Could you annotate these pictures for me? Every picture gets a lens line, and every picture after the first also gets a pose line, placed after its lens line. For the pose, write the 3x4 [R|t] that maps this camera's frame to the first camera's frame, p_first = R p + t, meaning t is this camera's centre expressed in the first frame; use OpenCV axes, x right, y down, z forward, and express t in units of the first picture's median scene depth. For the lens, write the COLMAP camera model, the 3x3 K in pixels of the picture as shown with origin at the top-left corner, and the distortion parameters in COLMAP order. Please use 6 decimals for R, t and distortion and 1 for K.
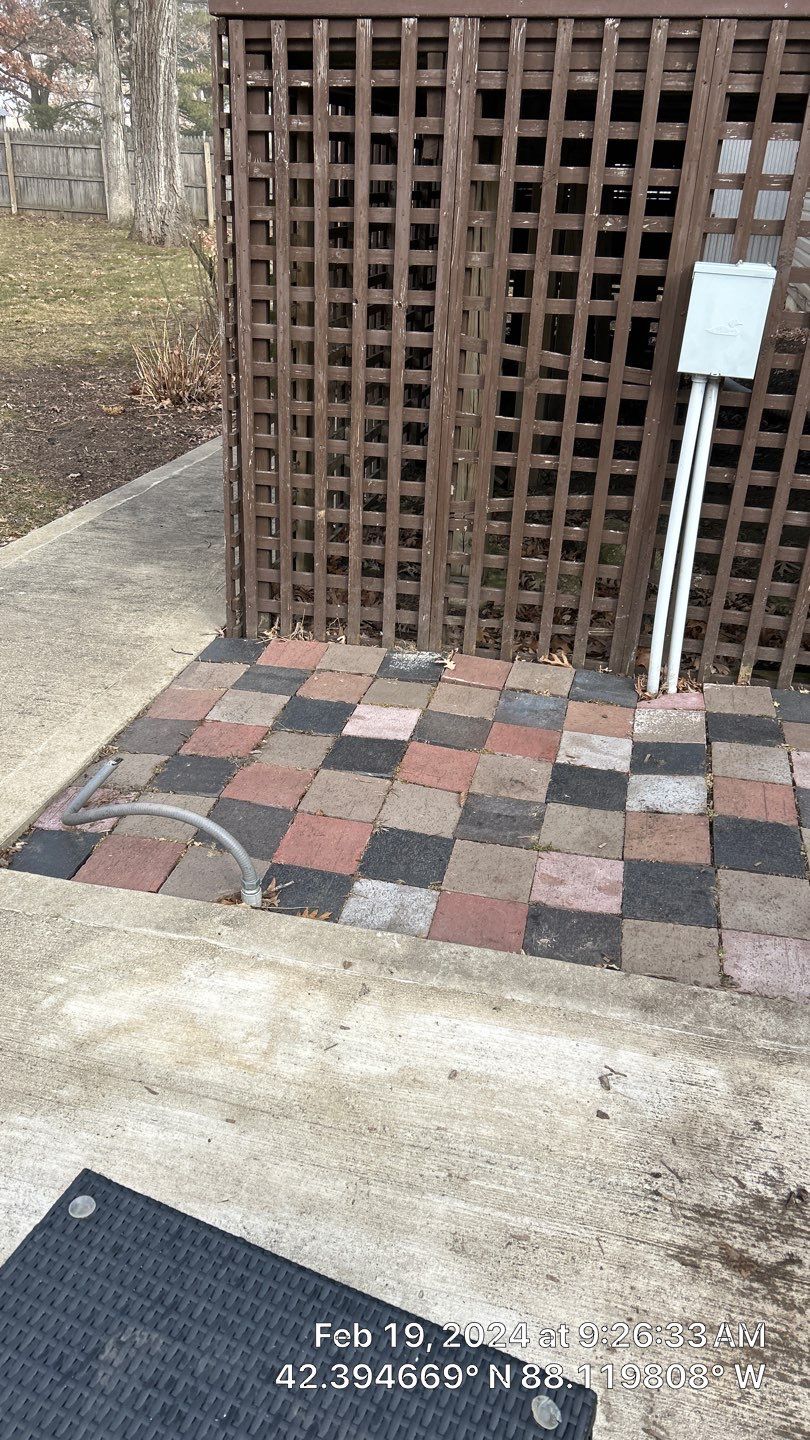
lens RADIAL K [[1093.9, 0, 394.3], [0, 1093.9, 704.5], [0, 0, 1]] dist [0.049161, -0.045386]
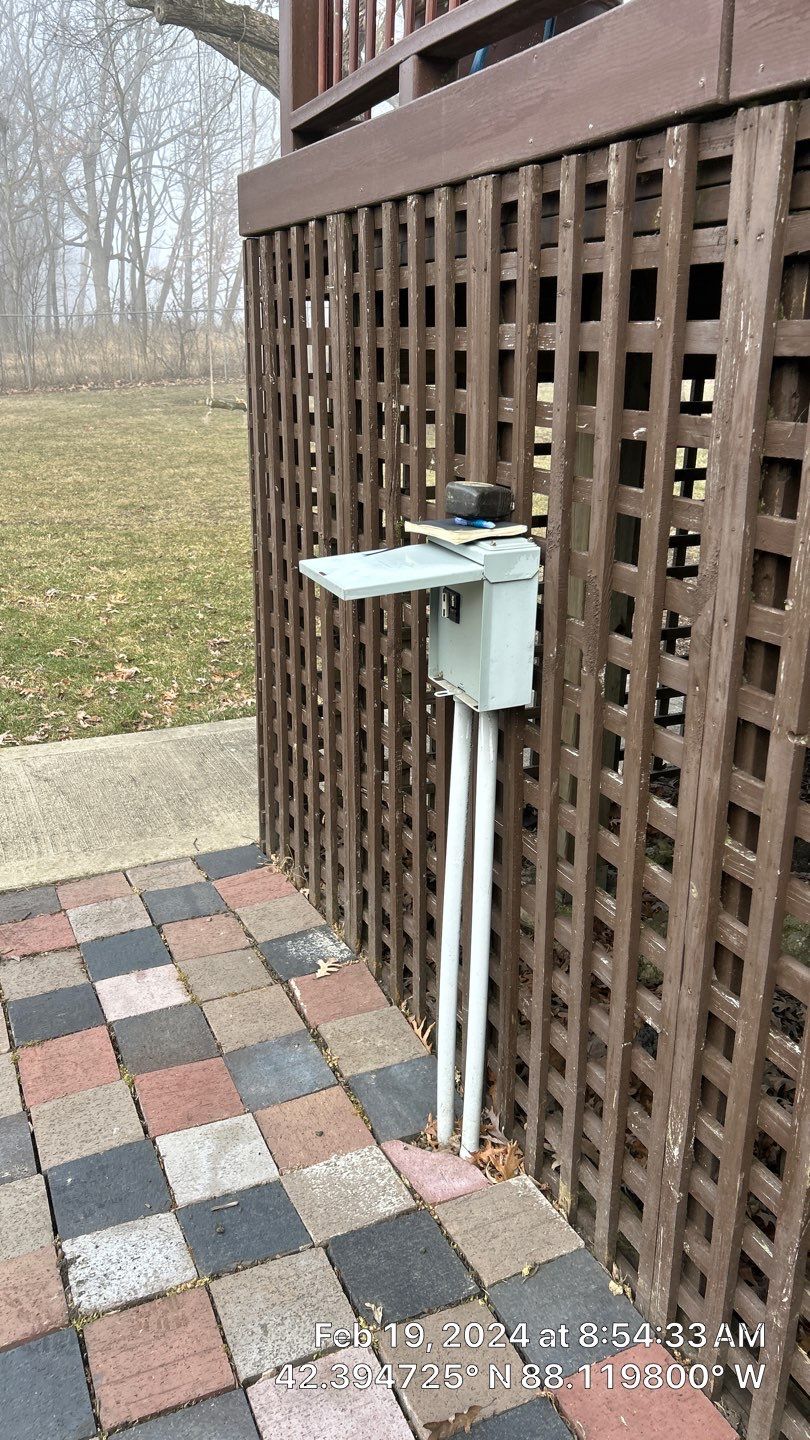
lens RADIAL K [[1093.9, 0, 394.3], [0, 1093.9, 704.5], [0, 0, 1]] dist [0.049161, -0.045386]
pose [[0.583682, 0.235953, -0.776944, 0.714504], [-0.325462, 0.944606, 0.042365, -0.294724], [0.743901, 0.228138, 0.628143, 0.545374]]
